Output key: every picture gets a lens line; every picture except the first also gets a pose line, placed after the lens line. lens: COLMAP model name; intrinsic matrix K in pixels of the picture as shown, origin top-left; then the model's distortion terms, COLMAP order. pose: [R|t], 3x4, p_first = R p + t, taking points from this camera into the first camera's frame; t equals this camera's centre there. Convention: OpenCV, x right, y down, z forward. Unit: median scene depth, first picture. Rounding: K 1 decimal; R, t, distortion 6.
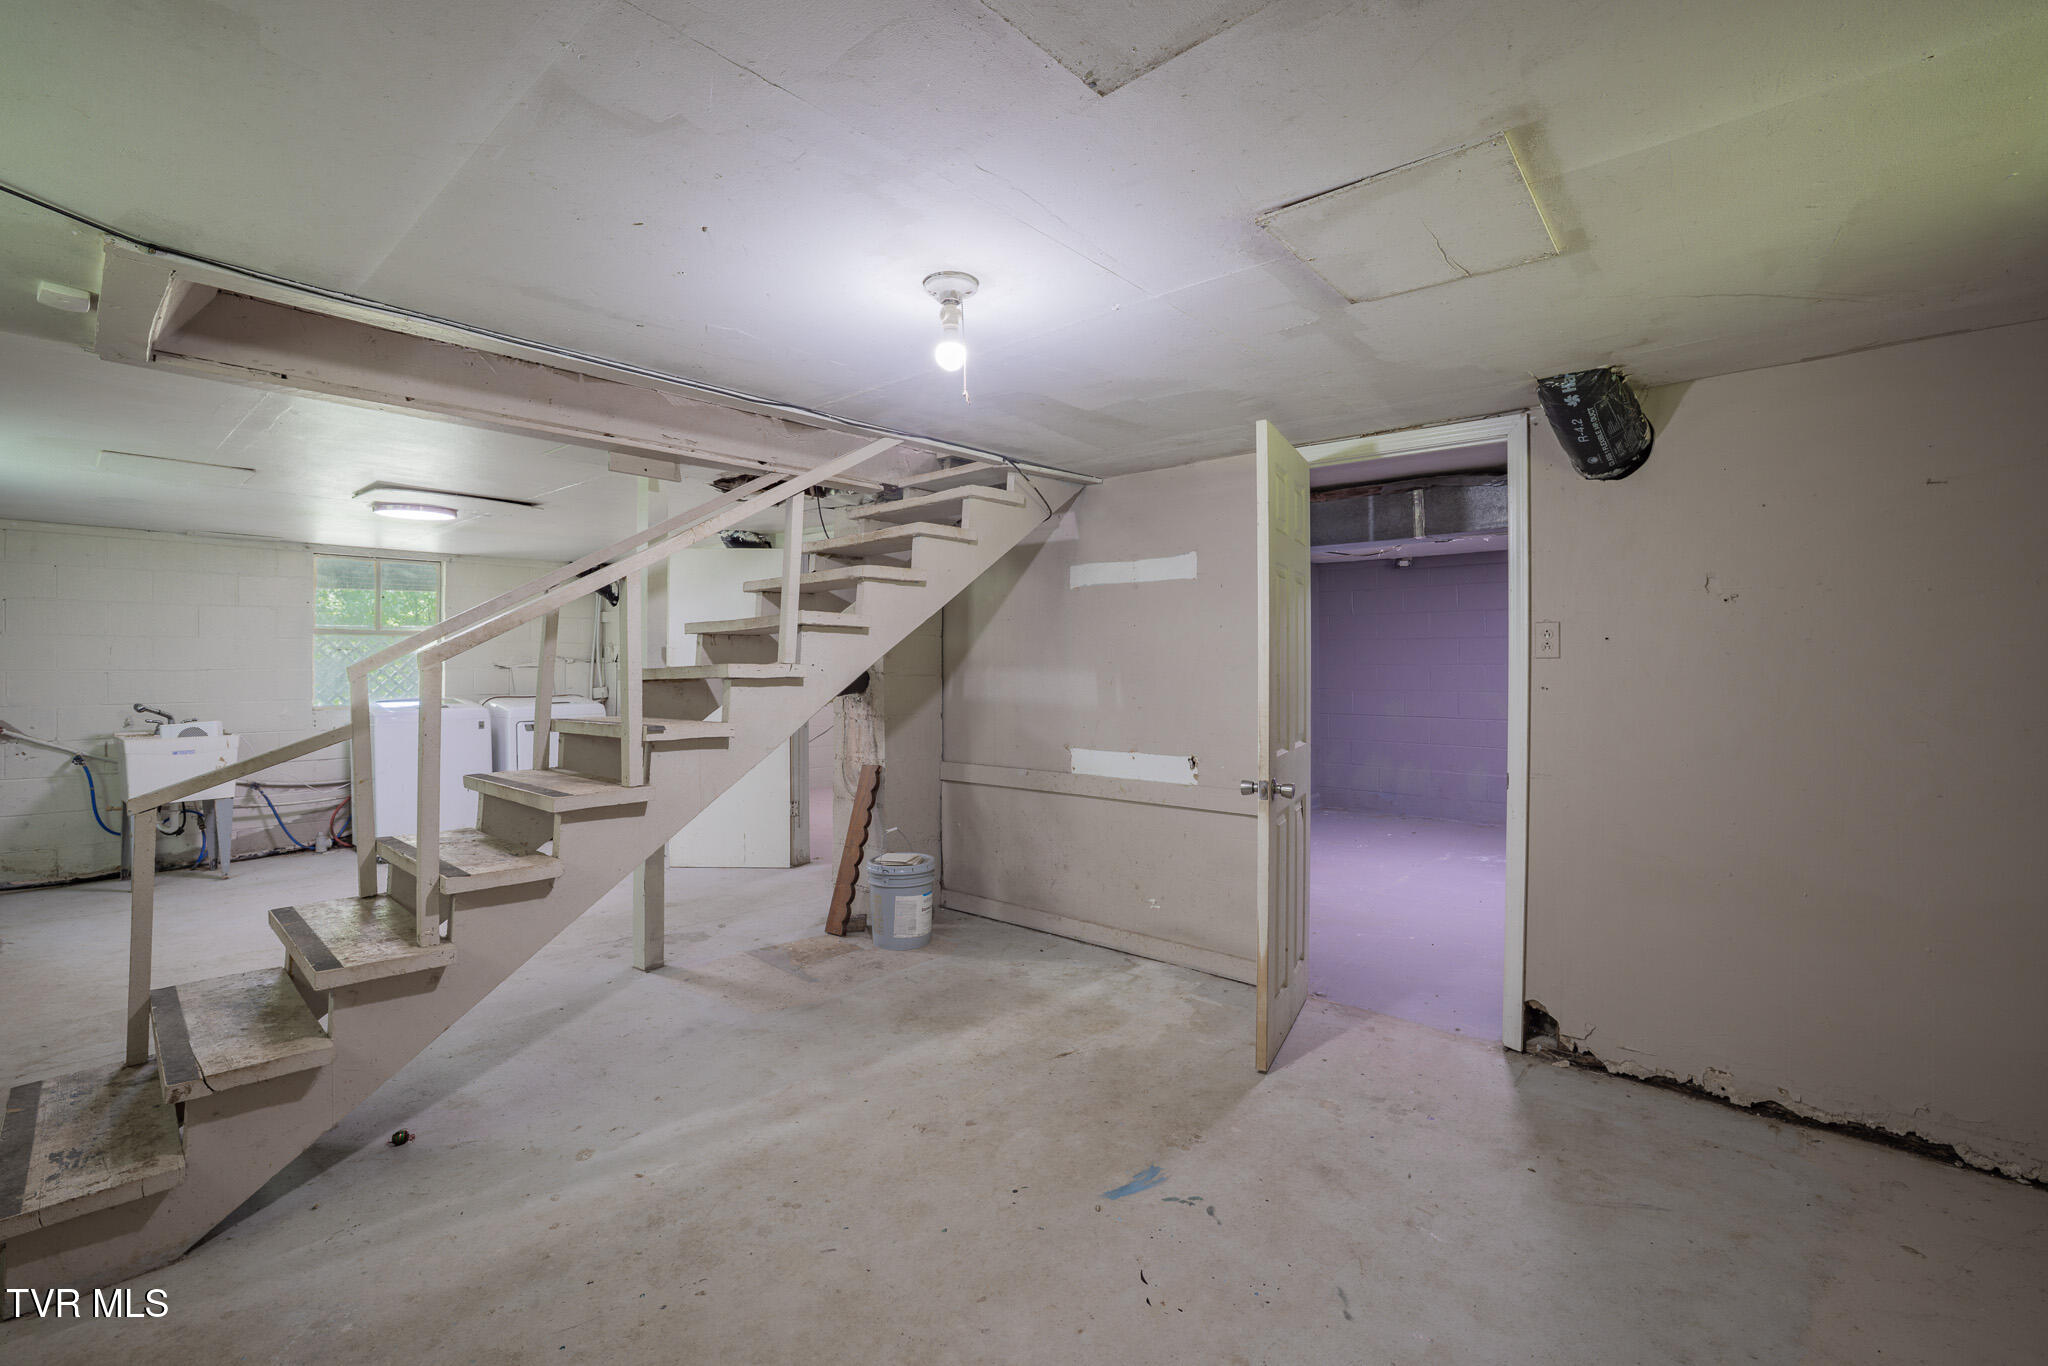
lens RADIAL K [[923.1, 0, 1015.9], [0, 923.1, 669.0], [0, 0, 1]] dist [-0.021033, 0.007414]
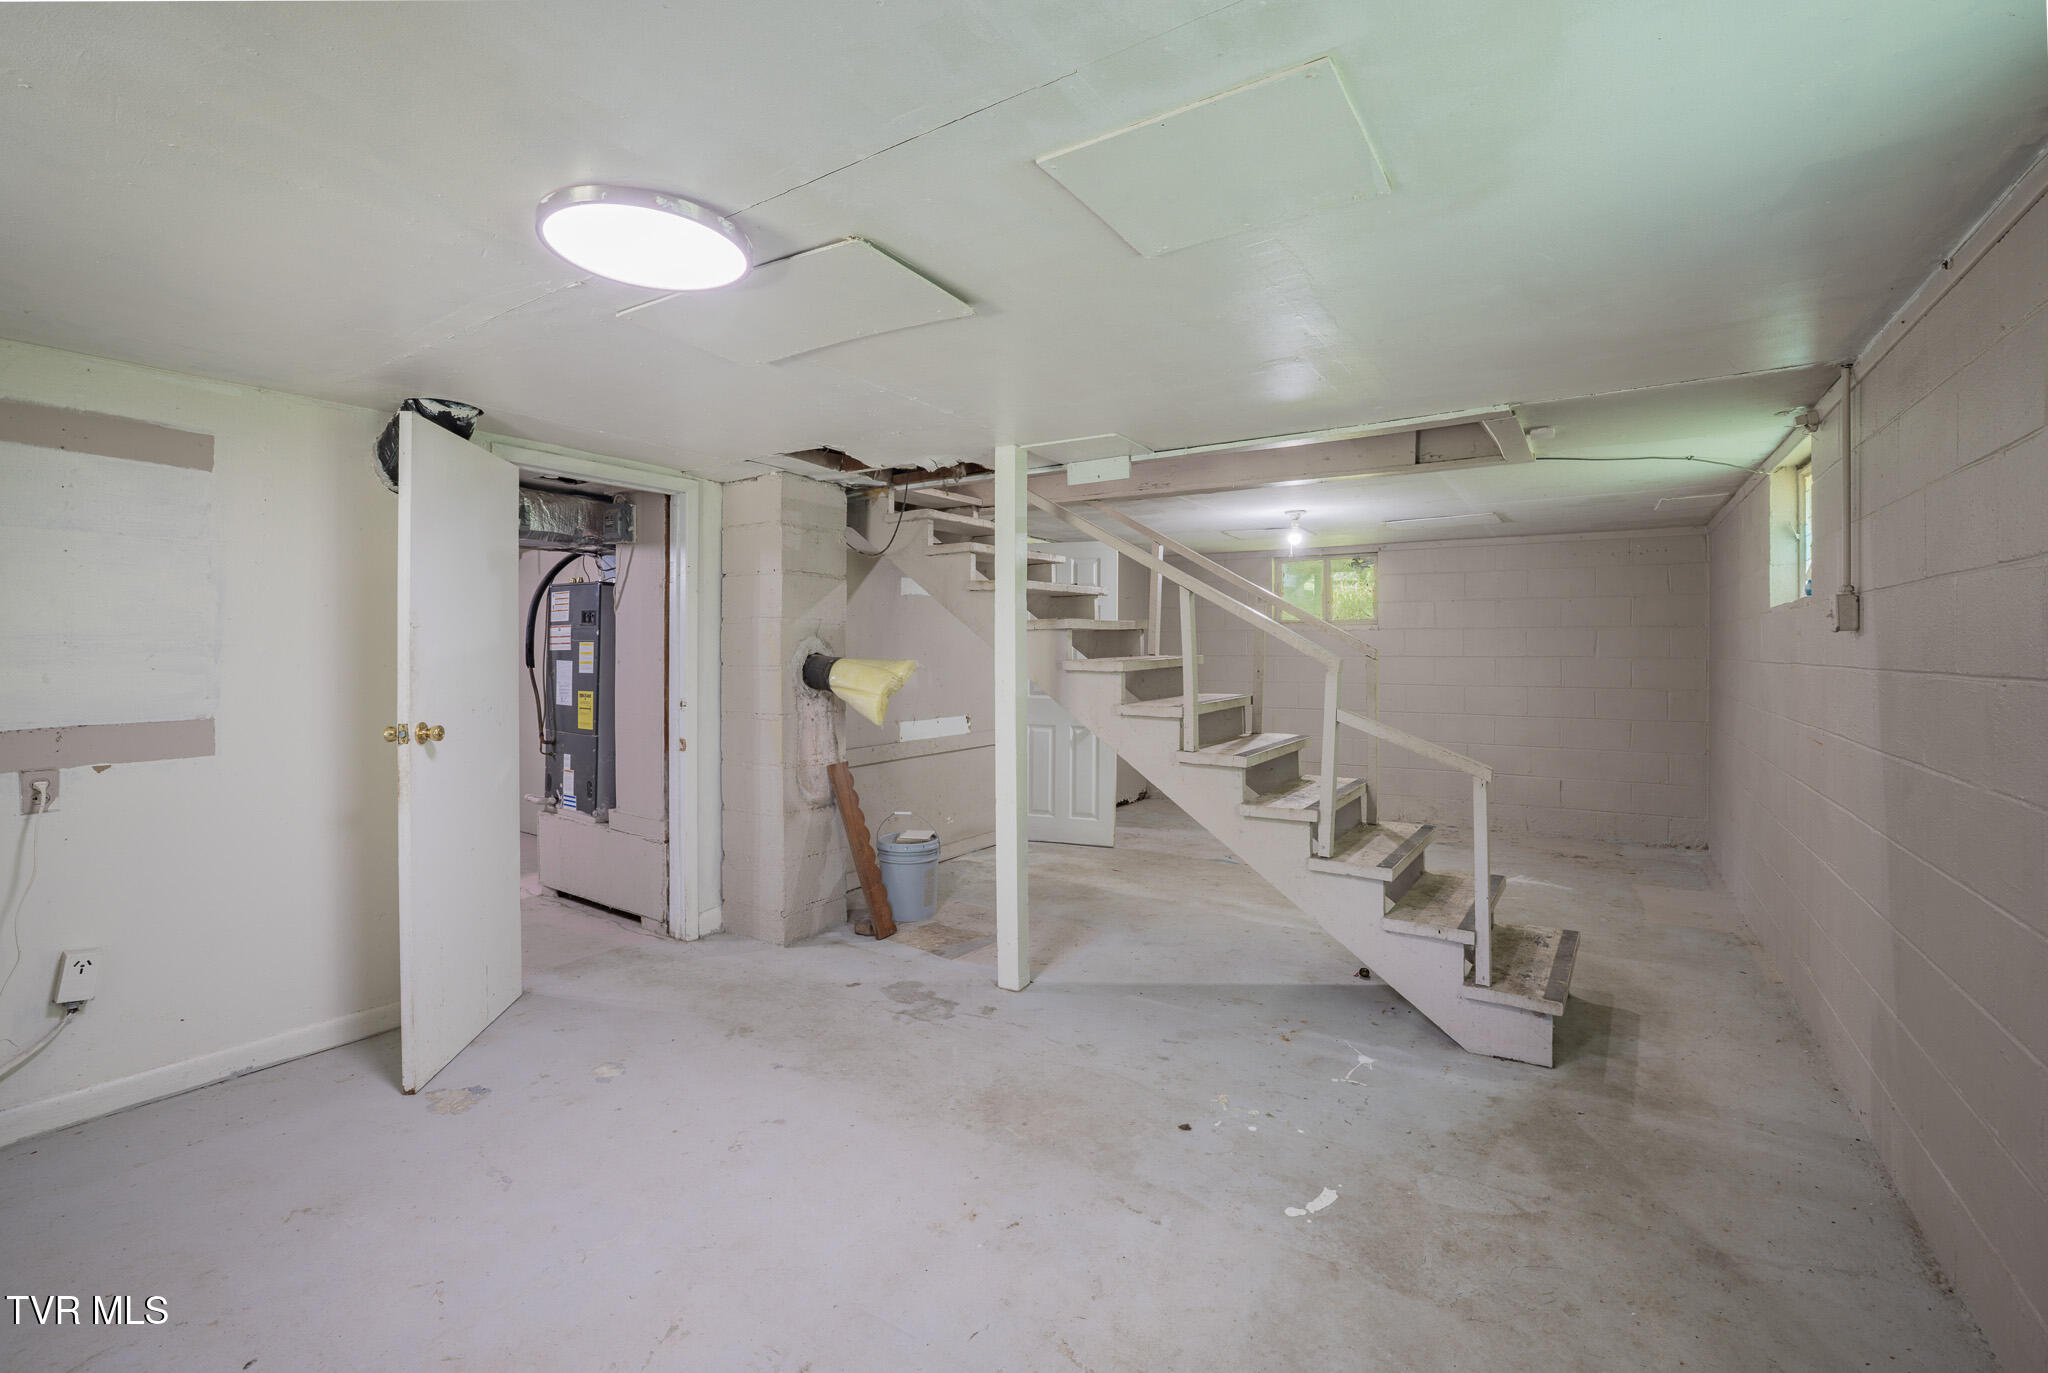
lens RADIAL K [[923.1, 0, 1014.4], [0, 923.1, 650.0], [0, 0, 1]] dist [-0.021033, 0.007414]
pose [[-0.172871, 0.000565, 0.984944, -1.010099], [0.004414, 0.999990, 0.000201, -0.010084], [-0.984935, 0.004382, -0.172871, 0.893228]]
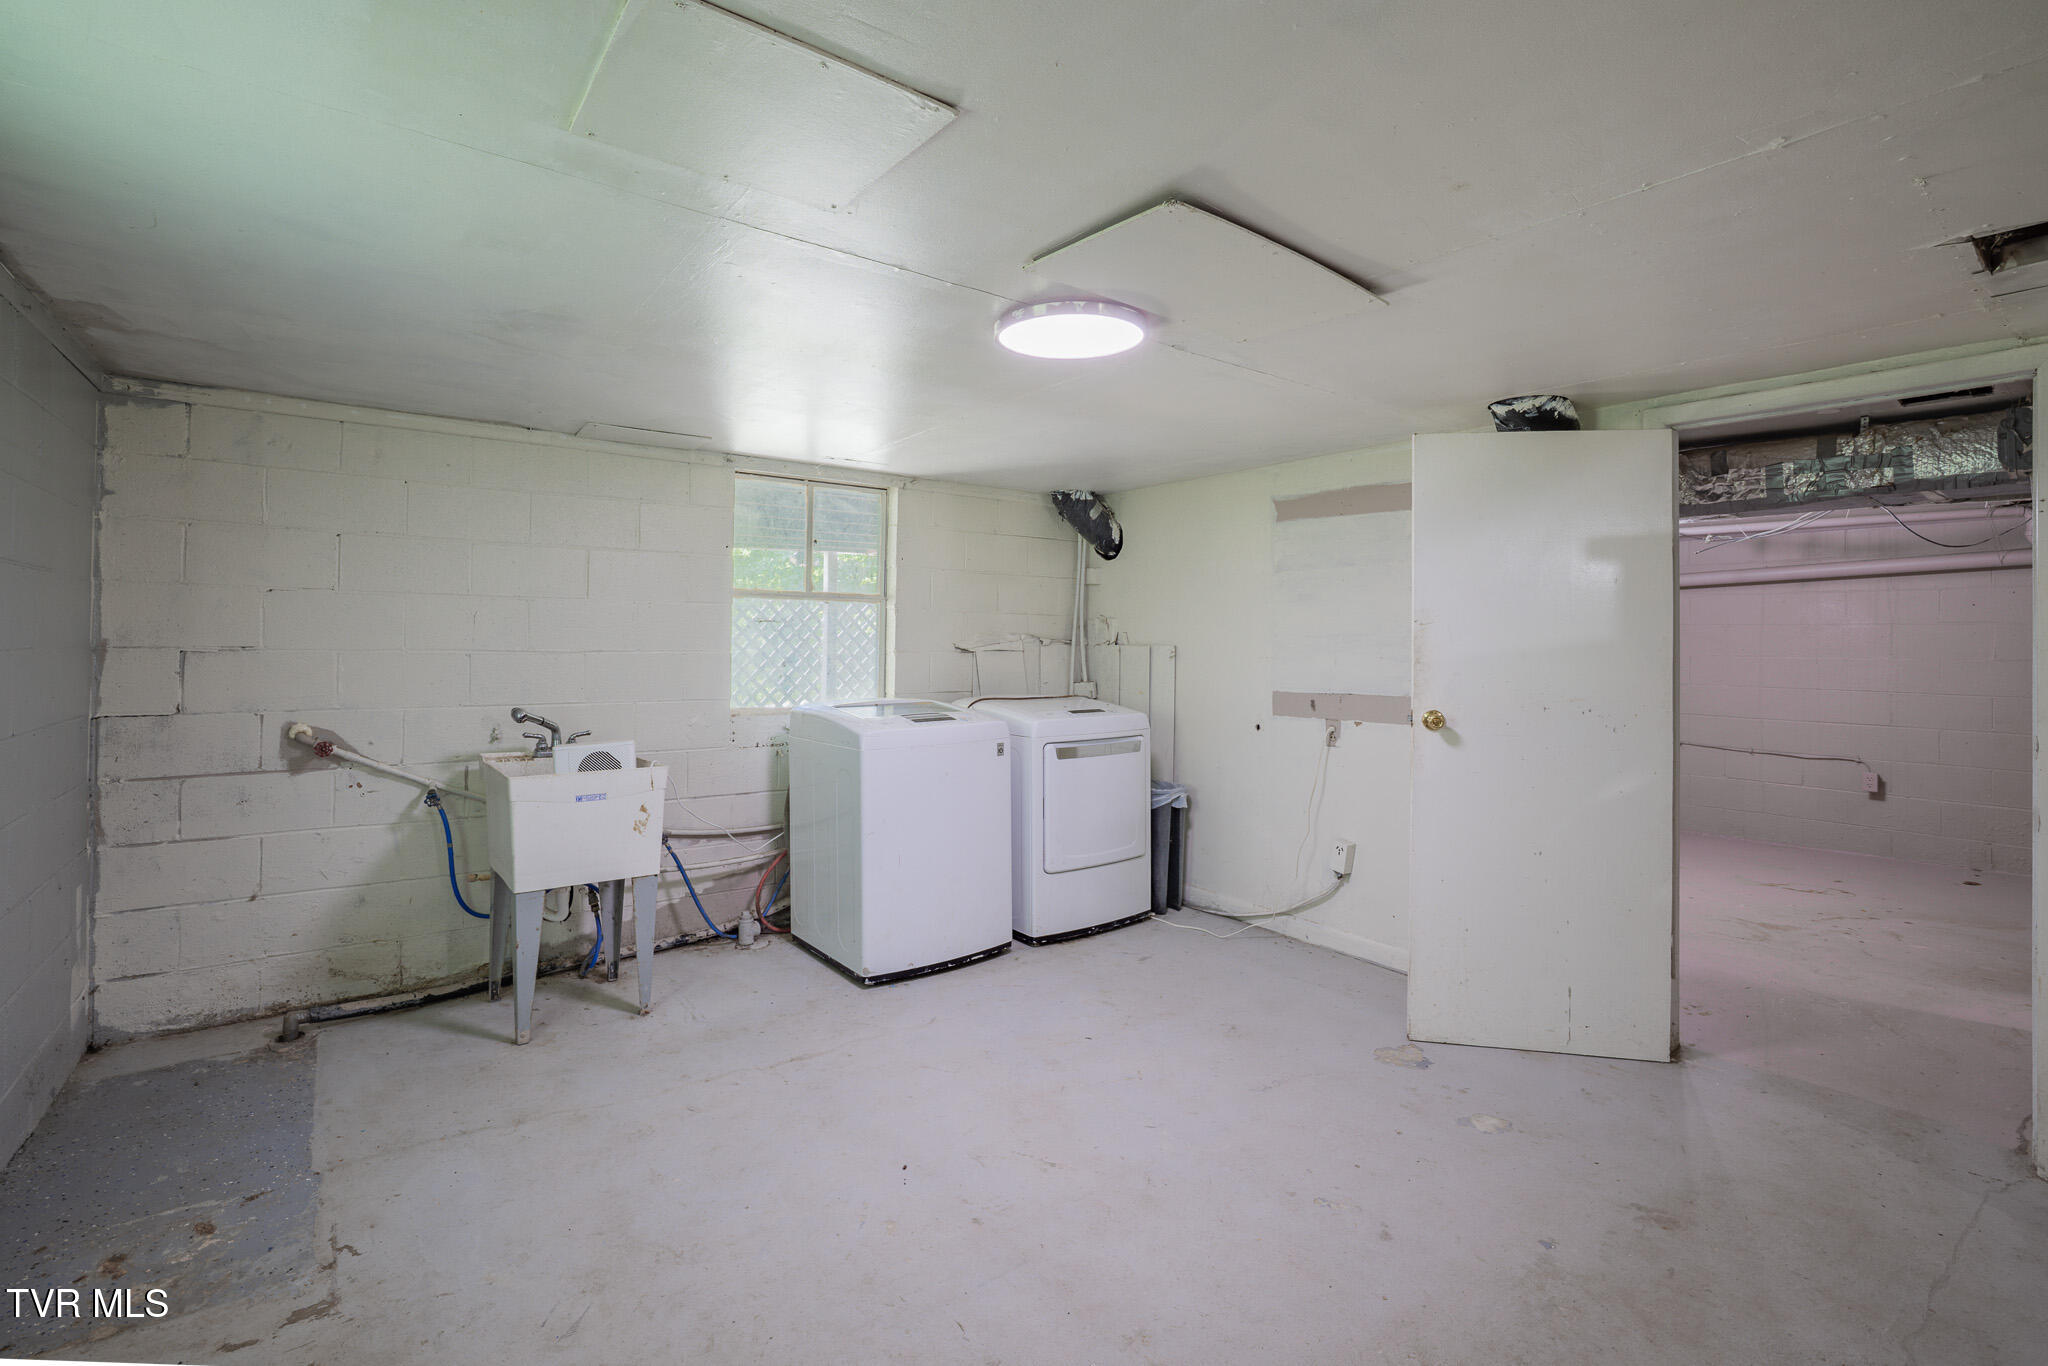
lens RADIAL K [[923.1, 0, 981.4], [0, 923.1, 638.8], [0, 0, 1]] dist [-0.021033, 0.007414]
pose [[0.980481, 0.010680, -0.196326, -0.543463], [-0.011854, 0.999918, -0.004806, -0.009222], [0.196258, 0.007040, 0.980527, 0.462109]]
